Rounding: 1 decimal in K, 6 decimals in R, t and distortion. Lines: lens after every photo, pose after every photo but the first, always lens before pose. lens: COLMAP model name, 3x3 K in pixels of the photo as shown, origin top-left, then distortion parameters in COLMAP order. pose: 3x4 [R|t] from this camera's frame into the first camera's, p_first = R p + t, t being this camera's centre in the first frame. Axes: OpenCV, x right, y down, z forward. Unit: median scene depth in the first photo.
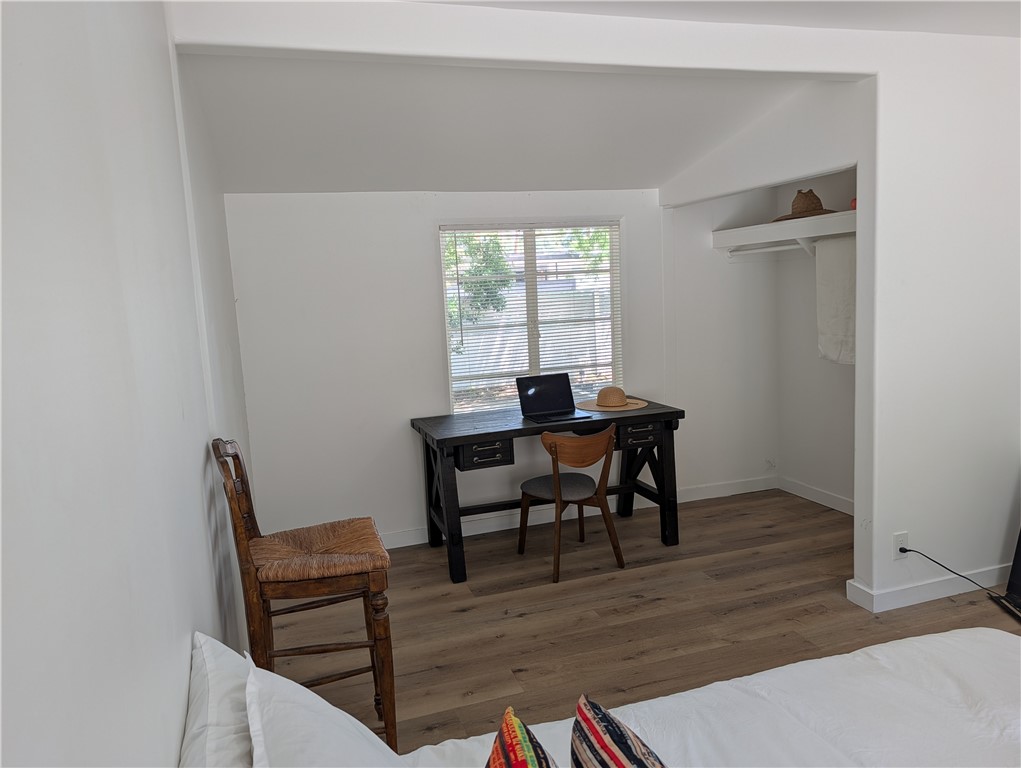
lens RADIAL K [[732.4, 0, 506.6], [0, 732.4, 374.2], [0, 0, 1]] dist [0.017921, -0.024705]
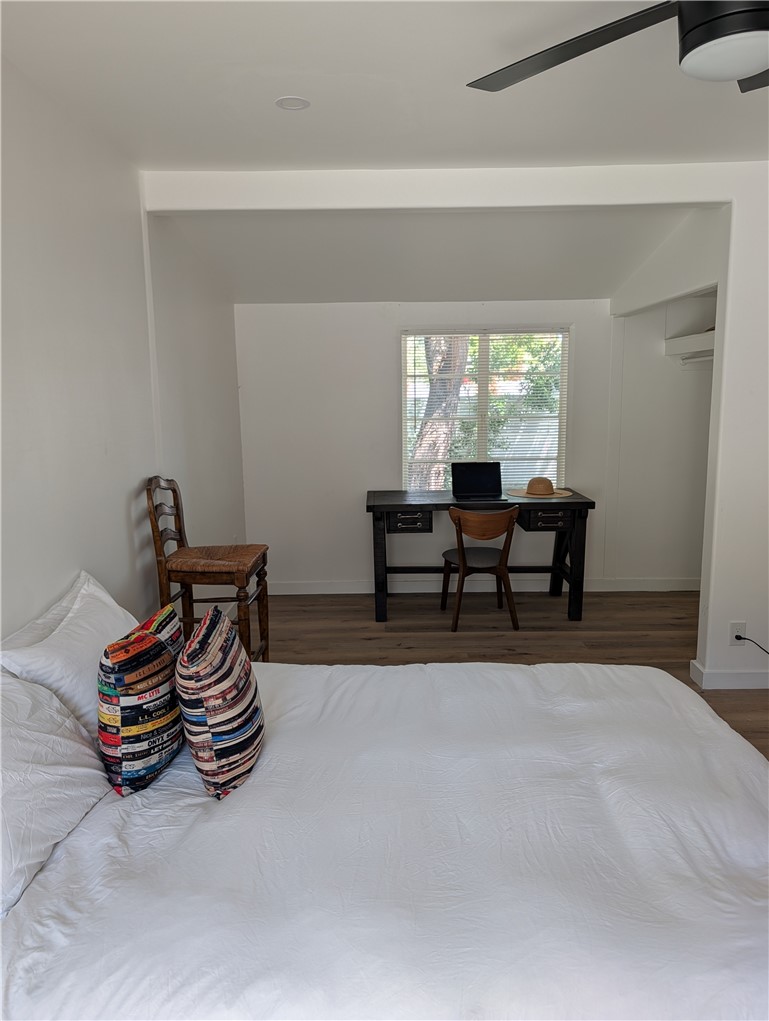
lens RADIAL K [[731.3, 0, 383.2], [0, 731.3, 505.0], [0, 0, 1]] dist [0.025623, -0.027719]
pose [[0.949570, 0.087476, -0.301105, 0.266013], [-0.073600, 0.995649, 0.057145, 0.013720], [0.304793, -0.032101, 0.951877, -0.154748]]
